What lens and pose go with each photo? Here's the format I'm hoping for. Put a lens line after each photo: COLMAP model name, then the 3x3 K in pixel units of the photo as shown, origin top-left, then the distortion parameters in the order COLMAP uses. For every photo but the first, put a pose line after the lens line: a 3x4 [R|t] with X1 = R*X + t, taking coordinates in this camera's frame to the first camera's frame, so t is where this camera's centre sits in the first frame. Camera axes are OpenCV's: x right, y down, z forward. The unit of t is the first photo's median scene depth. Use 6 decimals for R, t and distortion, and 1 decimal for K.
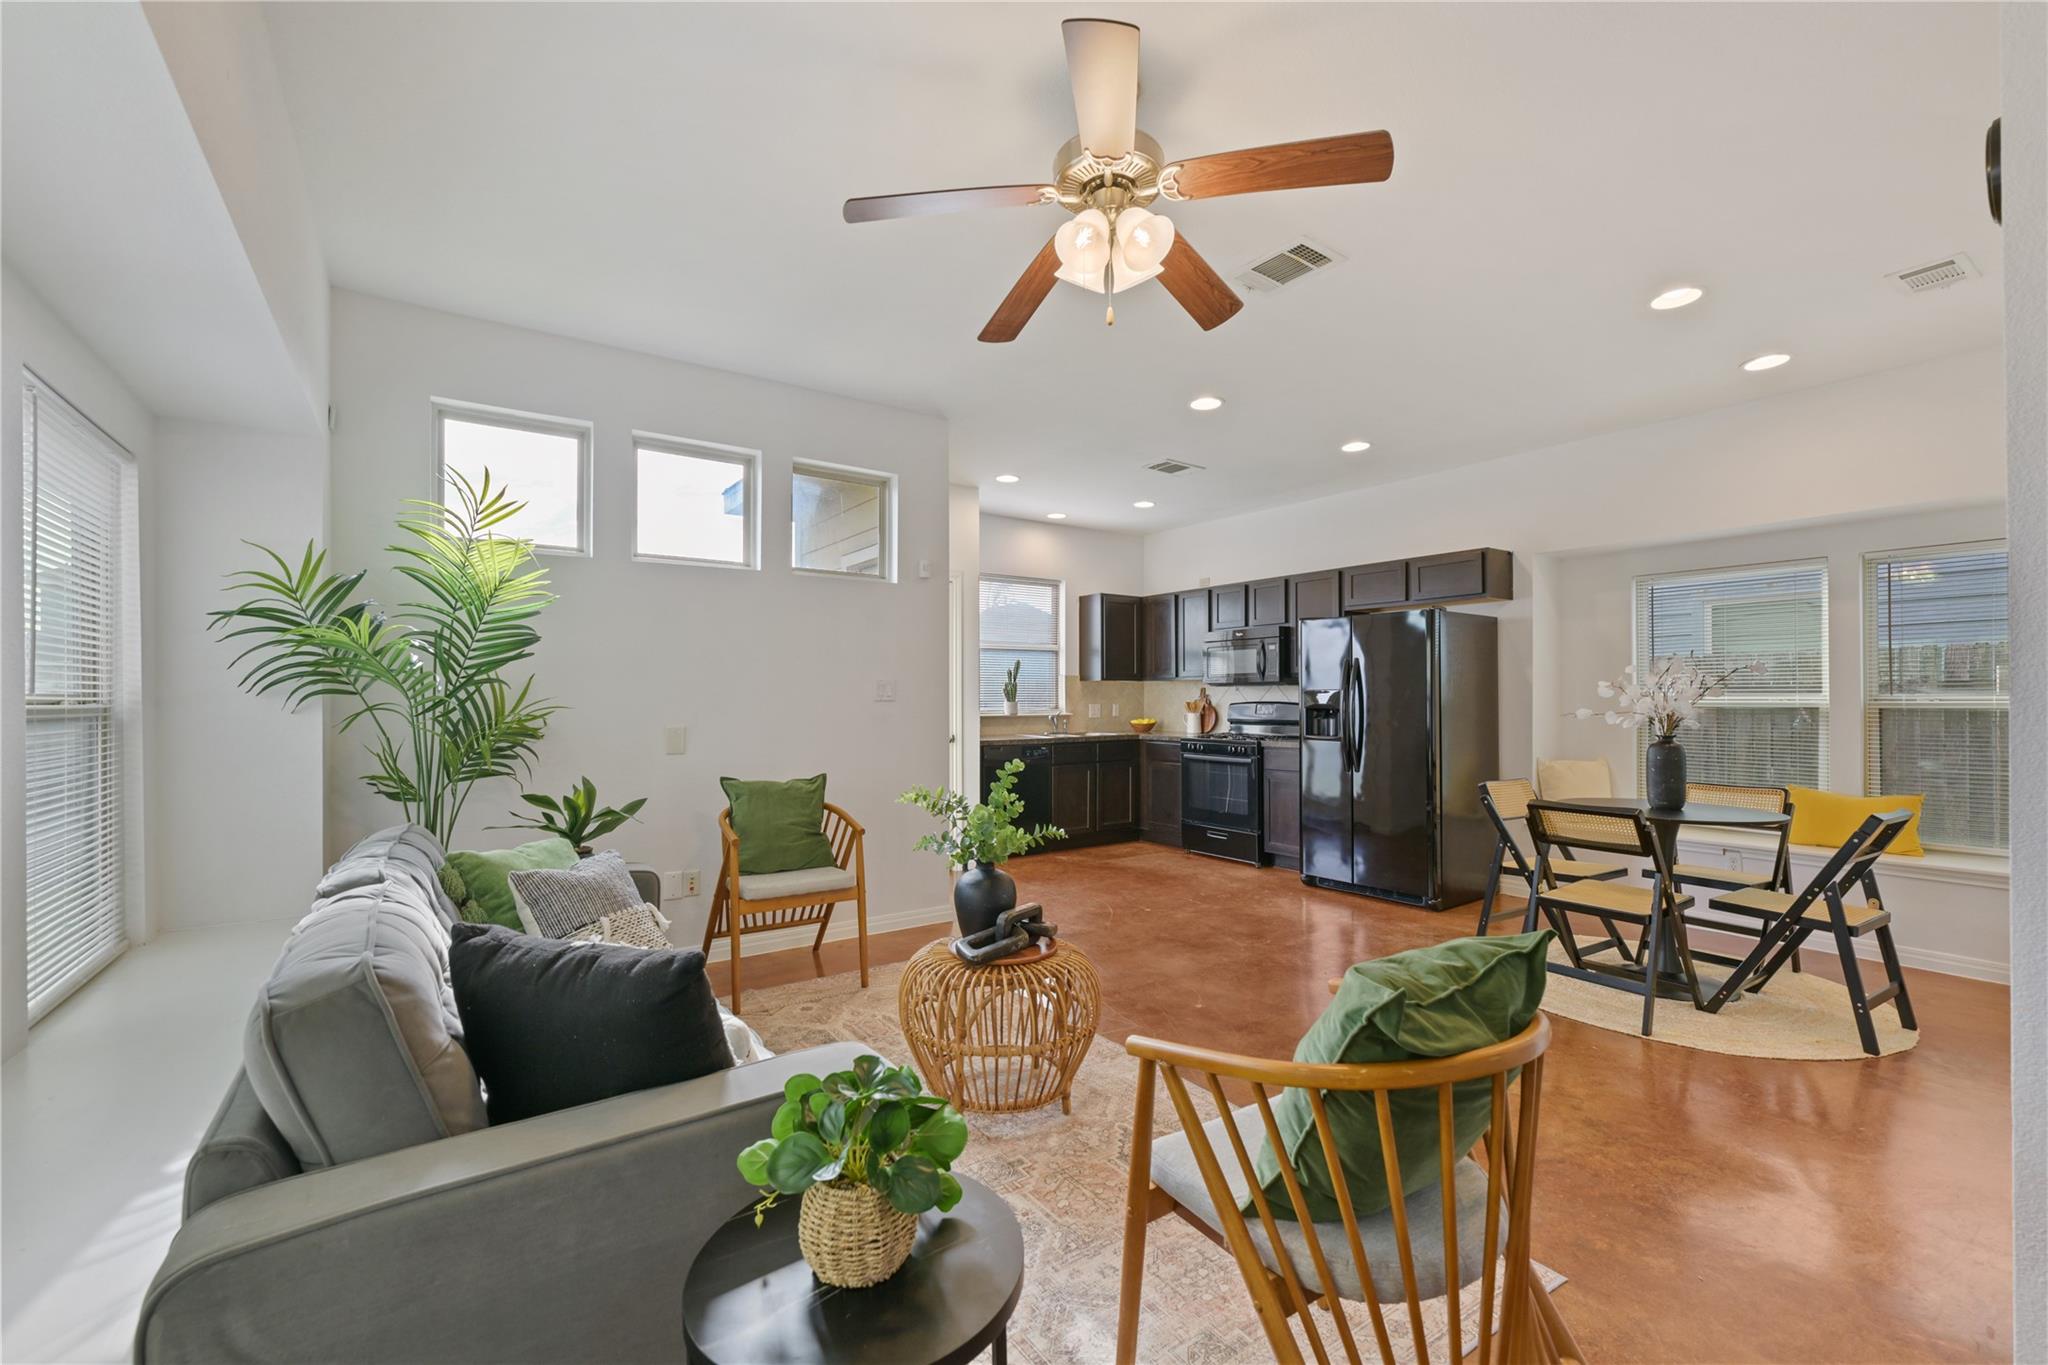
lens RADIAL K [[844.1, 0, 1028.3], [0, 844.1, 694.2], [0, 0, 1]] dist [-0.000028, 0.000108]
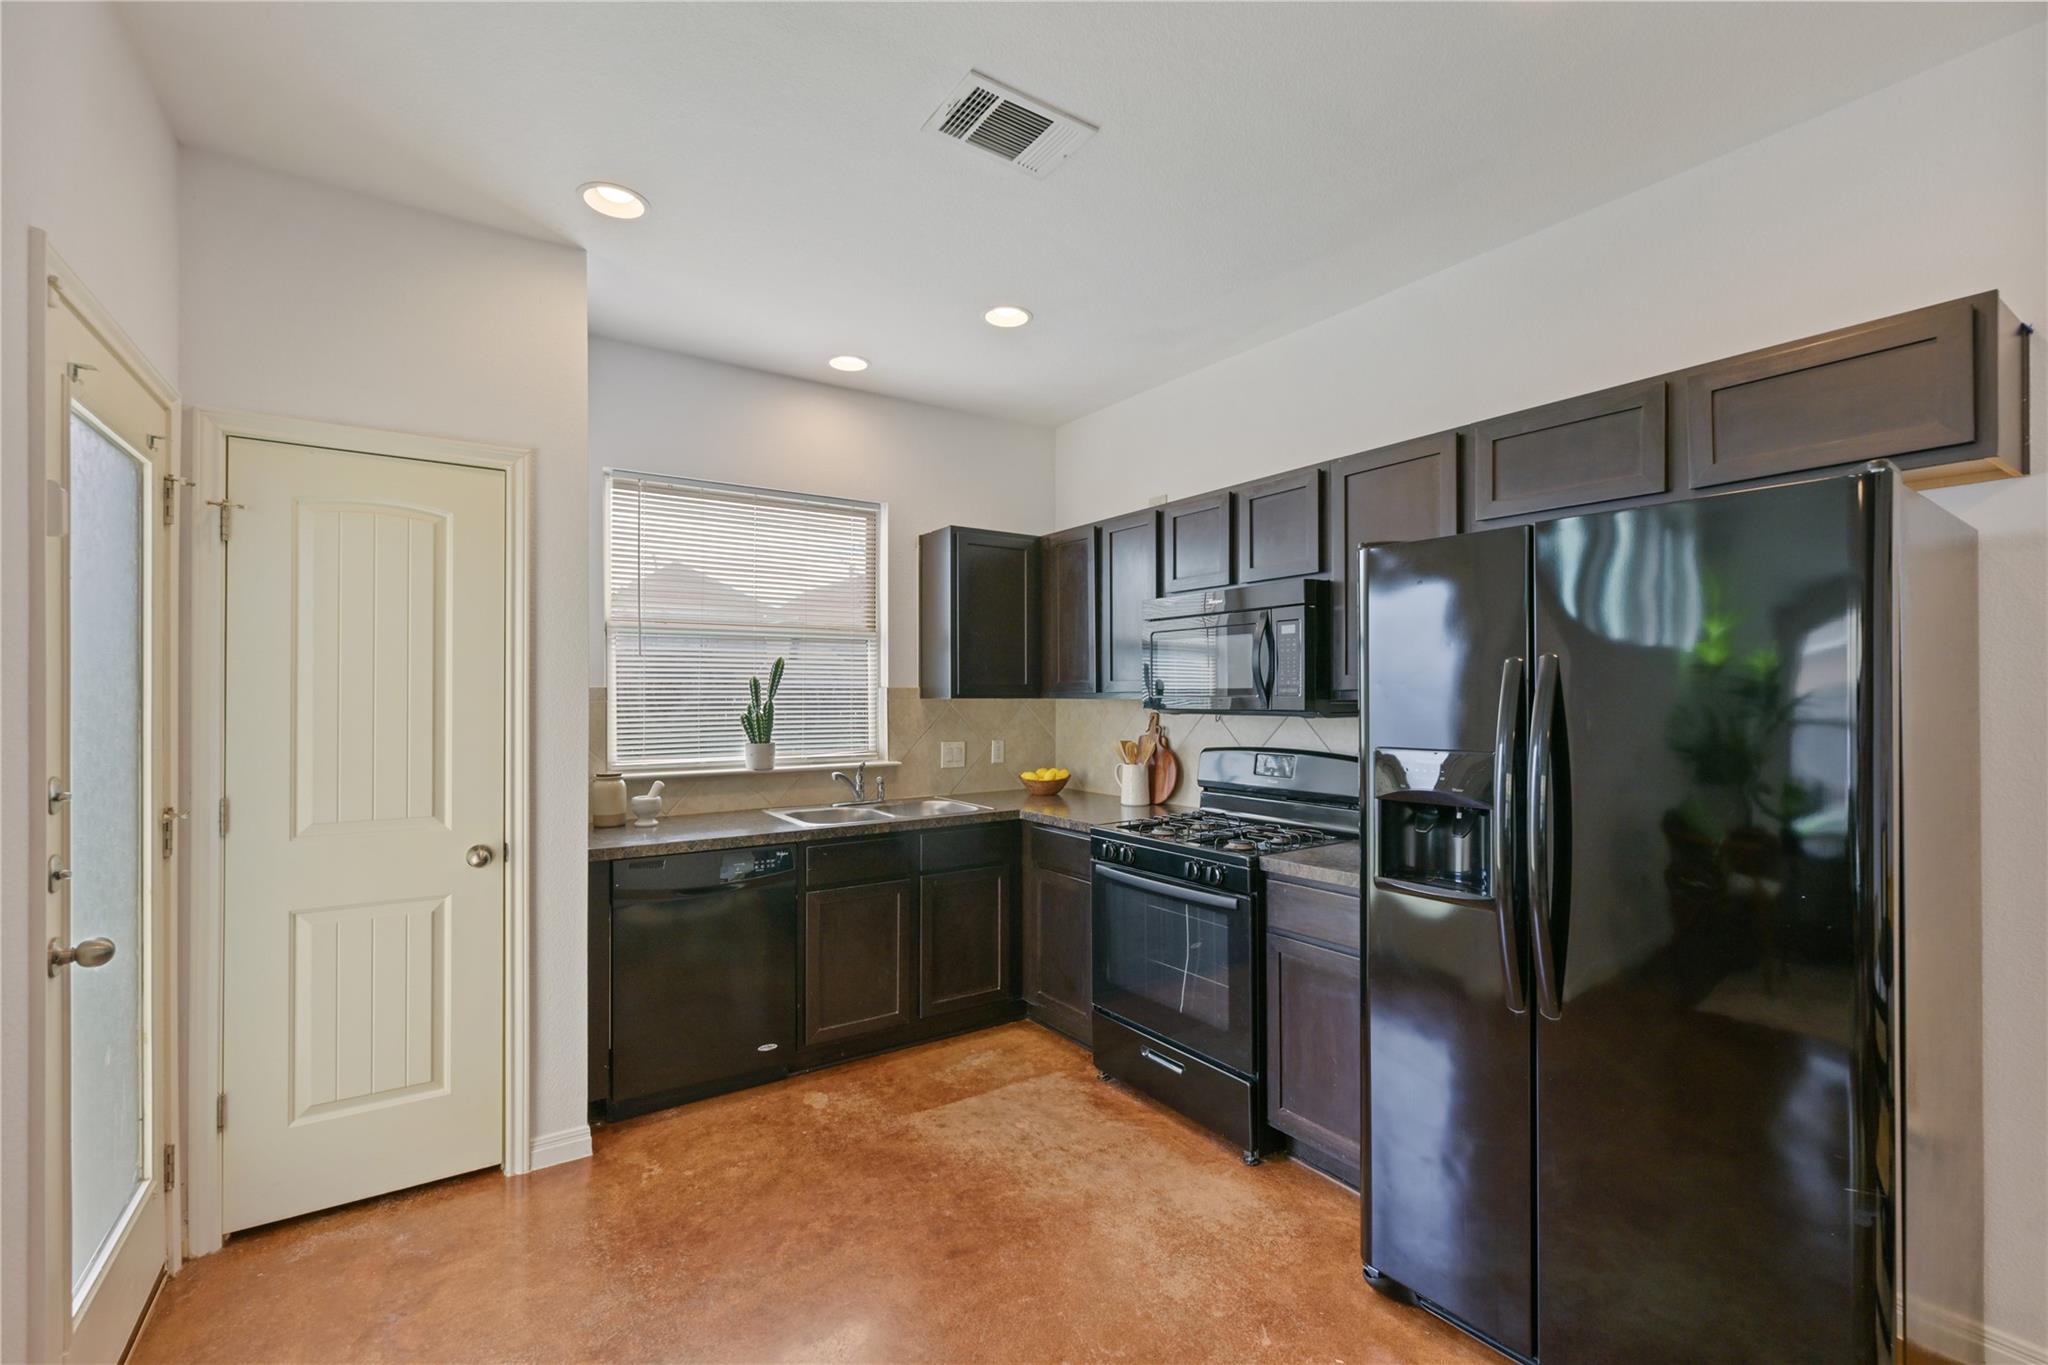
lens RADIAL K [[887.1, 0, 1027.4], [0, 887.1, 690.7], [0, 0, 1]] dist [-0.000567, -0.000105]
pose [[0.999843, 0.000504, -0.017720, 0.157667], [-0.000513, 1.000000, -0.000508, -0.023156], [0.017719, 0.000517, 0.999843, 0.525662]]
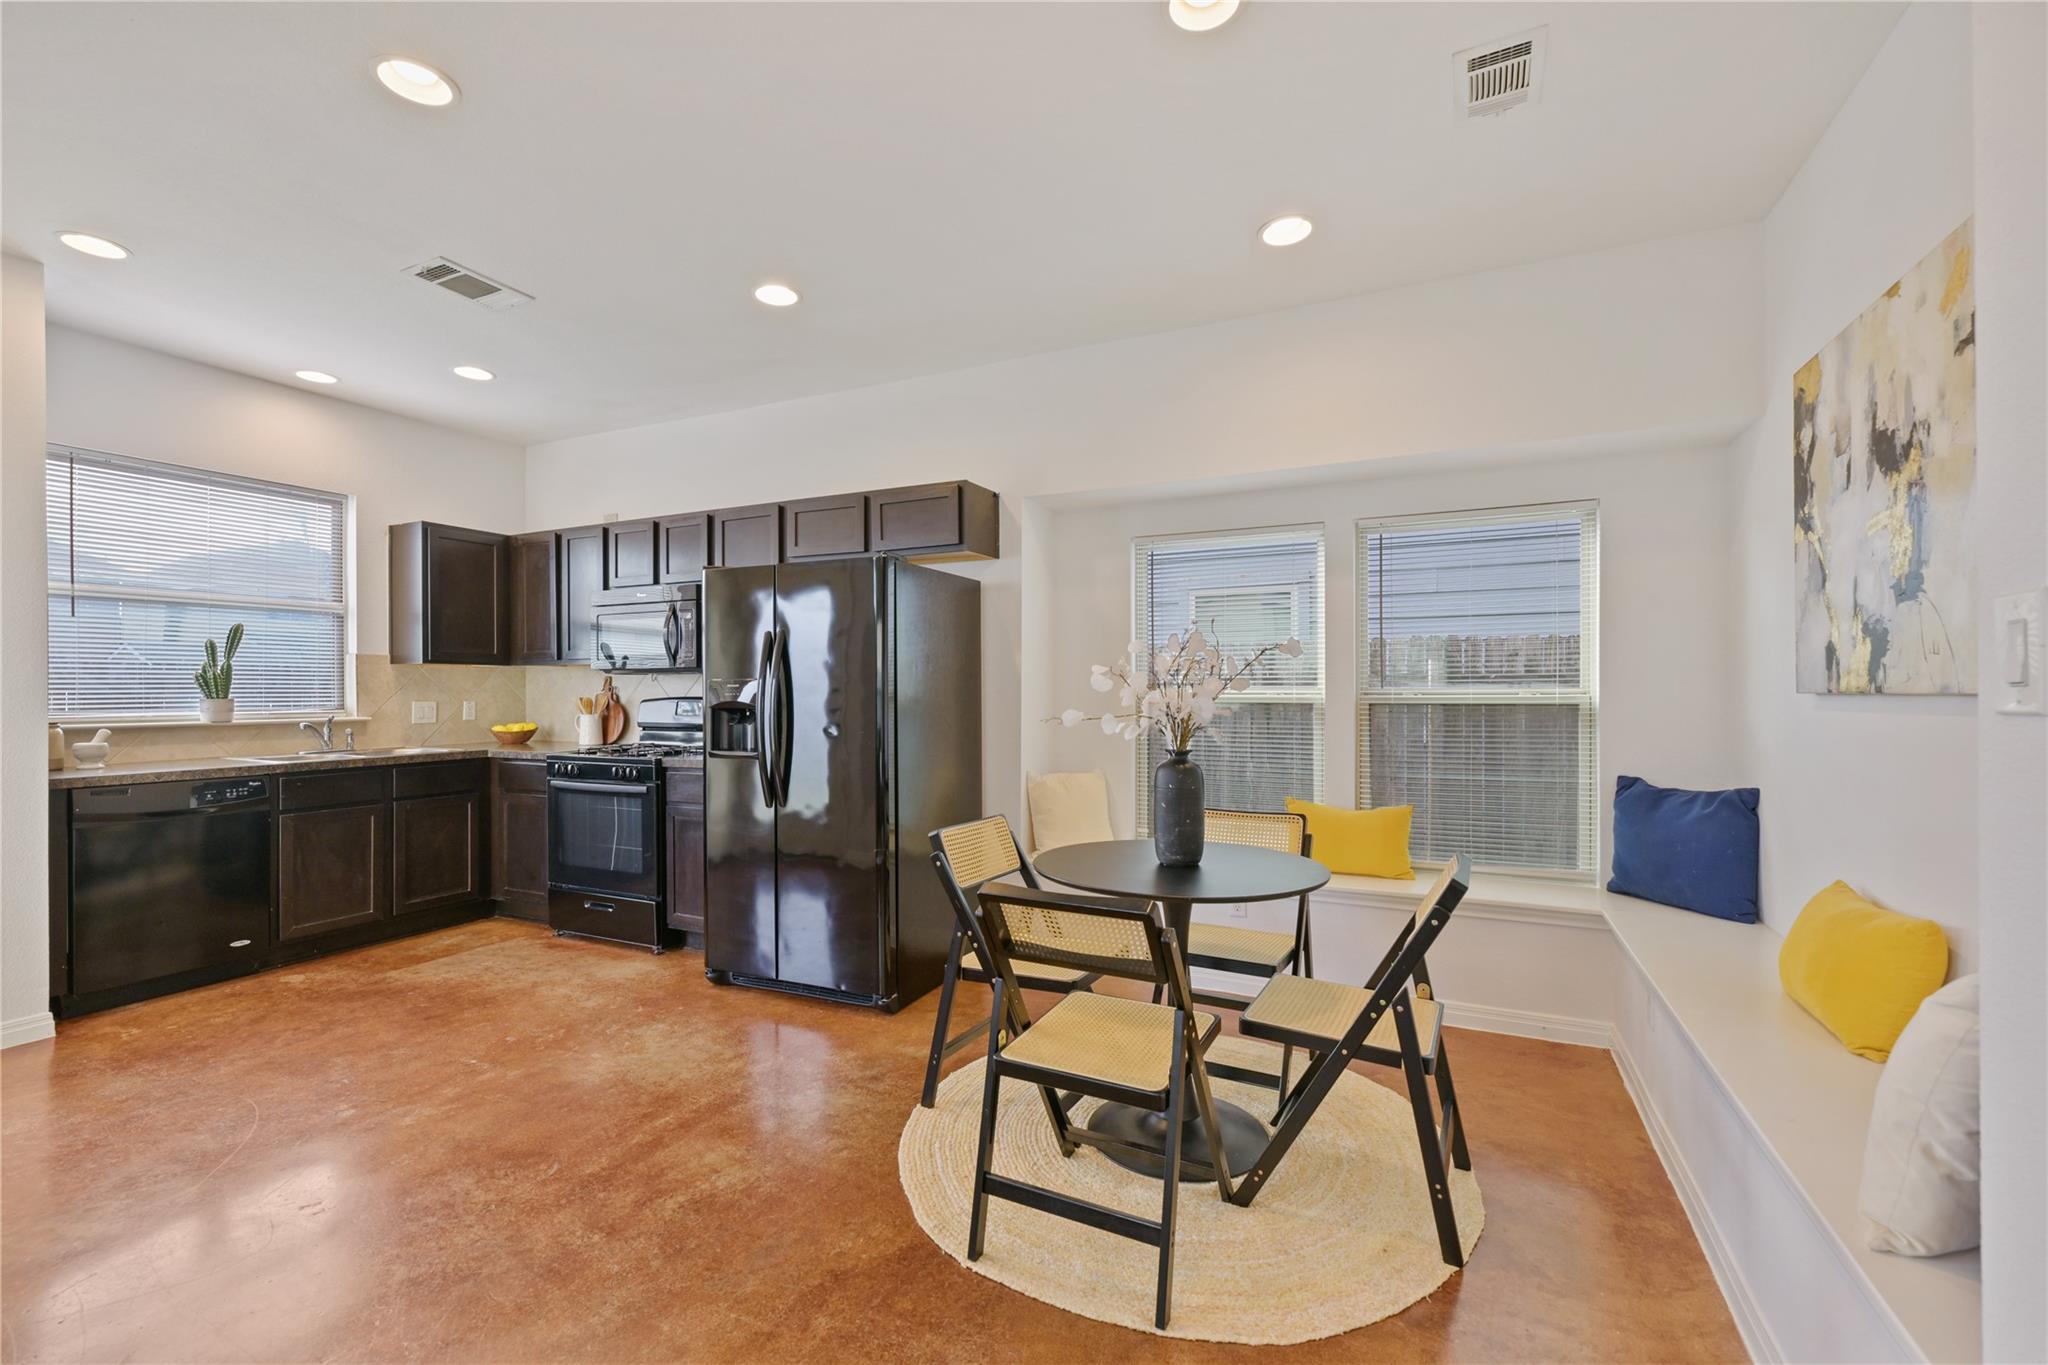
lens RADIAL K [[865.5, 0, 1027.5], [0, 865.5, 692.2], [0, 0, 1]] dist [-0.001047, -0.000214]
pose [[0.872316, -0.001107, 0.488941, 0.181339], [-0.001891, 0.999982, 0.005638, 0.000472], [-0.488939, -0.005843, 0.872298, 0.263104]]
